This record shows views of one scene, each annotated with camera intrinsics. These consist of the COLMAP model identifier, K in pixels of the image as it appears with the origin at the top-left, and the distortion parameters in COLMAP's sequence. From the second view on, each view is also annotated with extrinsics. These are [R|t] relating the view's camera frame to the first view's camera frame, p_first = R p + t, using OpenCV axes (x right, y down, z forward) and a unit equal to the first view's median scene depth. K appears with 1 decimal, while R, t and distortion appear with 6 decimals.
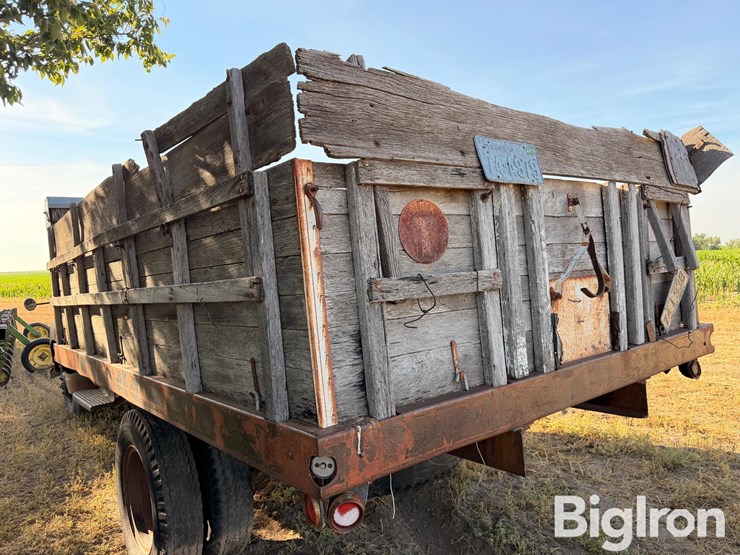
lens RADIAL K [[520.8, 0, 369.1], [0, 520.8, 277.6], [0, 0, 1]] dist [0.063136, -0.081914]
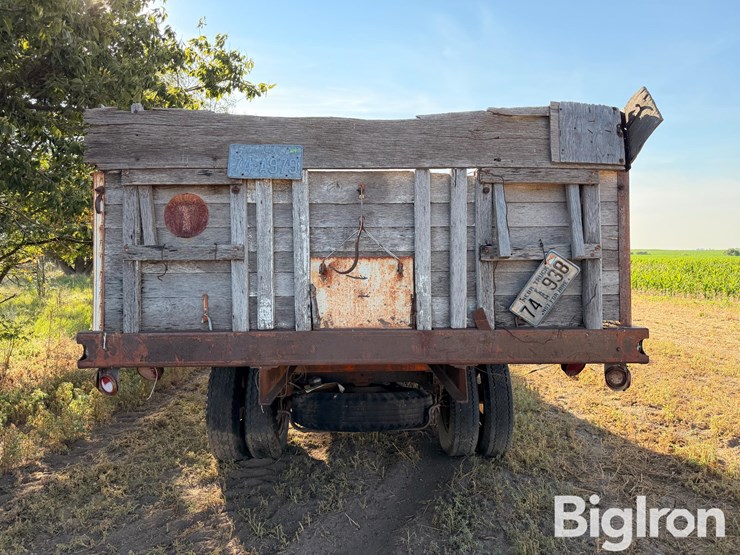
lens RADIAL K [[520.8, 0, 374.0], [0, 520.8, 278.6], [0, 0, 1]] dist [0.063136, -0.081914]
pose [[0.795788, 0.071937, -0.601288, 1.271533], [-0.053075, 0.997384, 0.049083, -0.012182], [0.603246, -0.007146, 0.797523, 0.138956]]
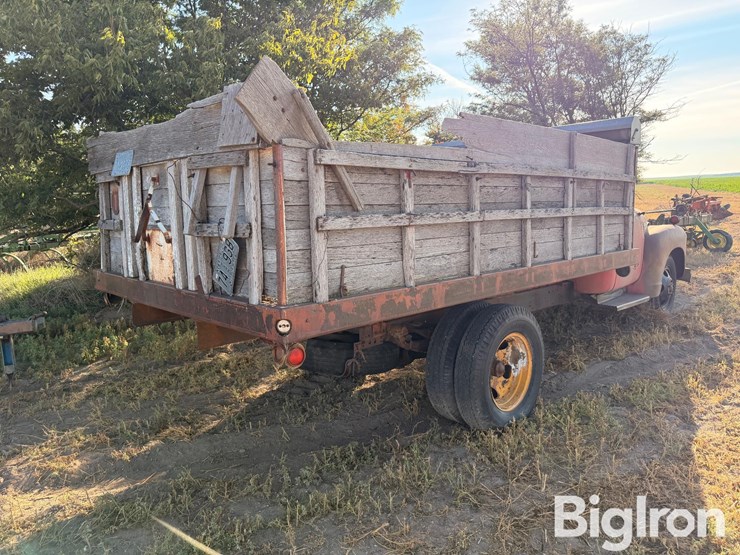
lens RADIAL K [[520.8, 0, 370.2], [0, 520.8, 275.8], [0, 0, 1]] dist [0.063136, -0.081914]
pose [[0.094629, 0.186594, -0.977869, 2.279359], [0.006164, 0.982148, 0.188007, -0.178452], [0.995494, -0.023819, 0.091789, 1.671031]]
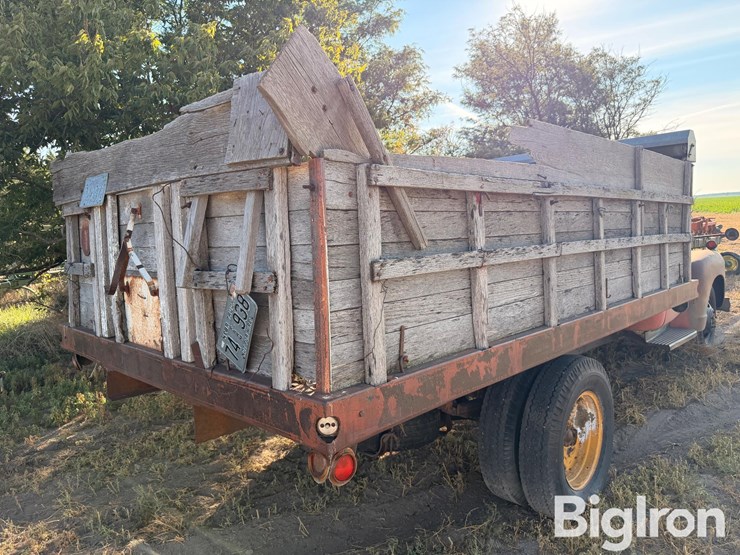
lens RADIAL K [[520.8, 0, 369.0], [0, 520.8, 277.1], [0, 0, 1]] dist [0.063136, -0.081914]
pose [[0.121562, 0.139529, -0.982728, 1.843666], [0.021552, 0.989466, 0.143151, -0.180727], [0.992350, -0.038581, 0.117275, 1.548091]]
